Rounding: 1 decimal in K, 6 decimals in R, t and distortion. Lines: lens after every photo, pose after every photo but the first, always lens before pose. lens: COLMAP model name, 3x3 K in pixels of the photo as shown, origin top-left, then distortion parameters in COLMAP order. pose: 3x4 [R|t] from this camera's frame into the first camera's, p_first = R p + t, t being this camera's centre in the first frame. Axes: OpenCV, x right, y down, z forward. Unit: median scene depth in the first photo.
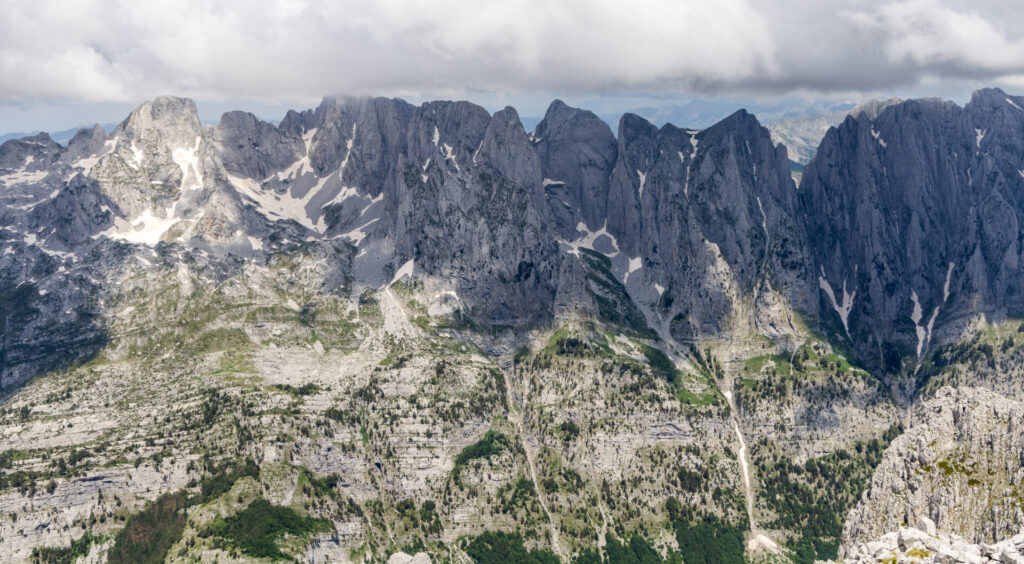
lens RADIAL K [[941.4, 0, 511.3], [0, 941.4, 236.0], [0, 0, 1]] dist [0.005981, -0.003073]
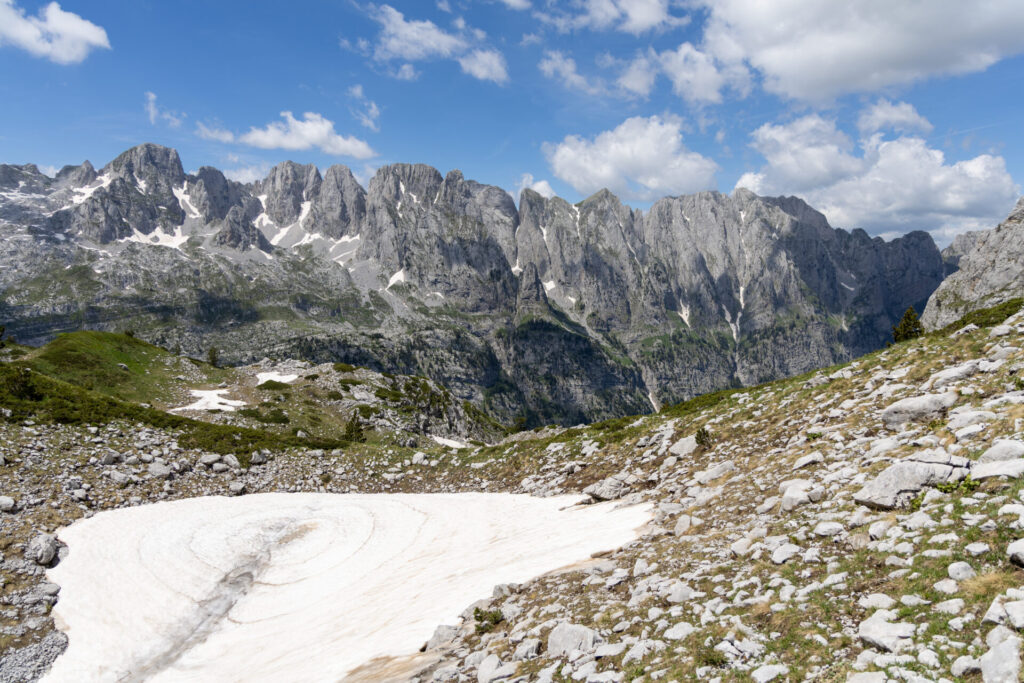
lens RADIAL K [[688.4, 0, 516.4], [0, 688.4, 344.9], [0, 0, 1]] dist [0.009008, -0.000541]
pose [[0.937087, 0.002625, 0.349086, -0.290093], [0.013529, 0.998947, -0.043829, 0.172456], [-0.348833, 0.045794, 0.936065, 0.060594]]
